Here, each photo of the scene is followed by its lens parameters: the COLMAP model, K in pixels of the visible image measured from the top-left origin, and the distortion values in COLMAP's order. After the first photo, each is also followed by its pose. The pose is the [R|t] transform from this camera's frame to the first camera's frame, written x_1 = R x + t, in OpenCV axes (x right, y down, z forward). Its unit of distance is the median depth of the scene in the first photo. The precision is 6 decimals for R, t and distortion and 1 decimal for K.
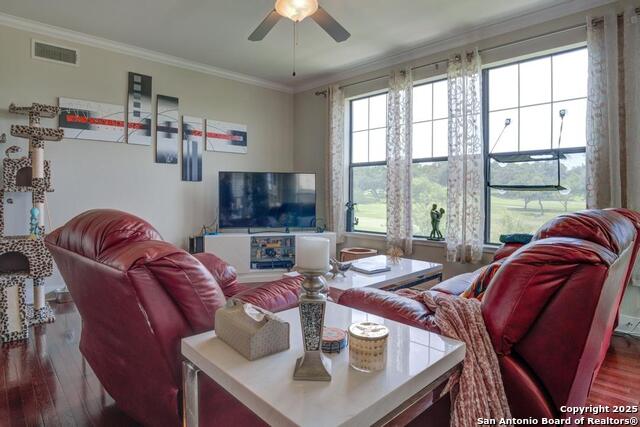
lens RADIAL K [[348.5, 0, 333.9], [0, 348.5, 206.0], [0, 0, 1]] dist [-0.035083, 0.001381]
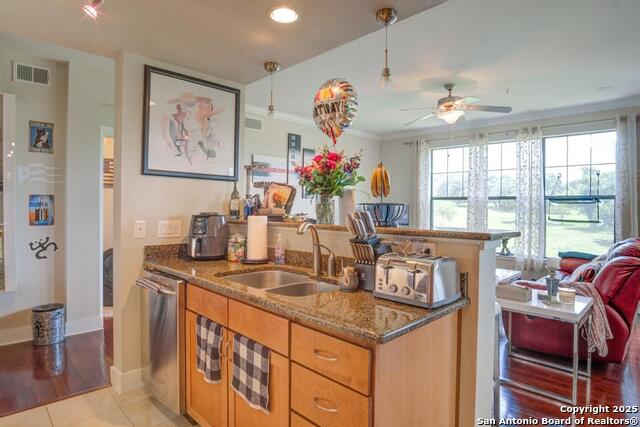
lens RADIAL K [[365.4, 0, 320.0], [0, 365.4, 213.5], [0, 0, 1]] dist [-0.036094, -0.000623]
pose [[0.999866, 0.006304, 0.015110, -0.522714], [-0.006197, 0.999955, -0.007143, -0.061167], [-0.015154, 0.007048, 0.999860, -0.501411]]
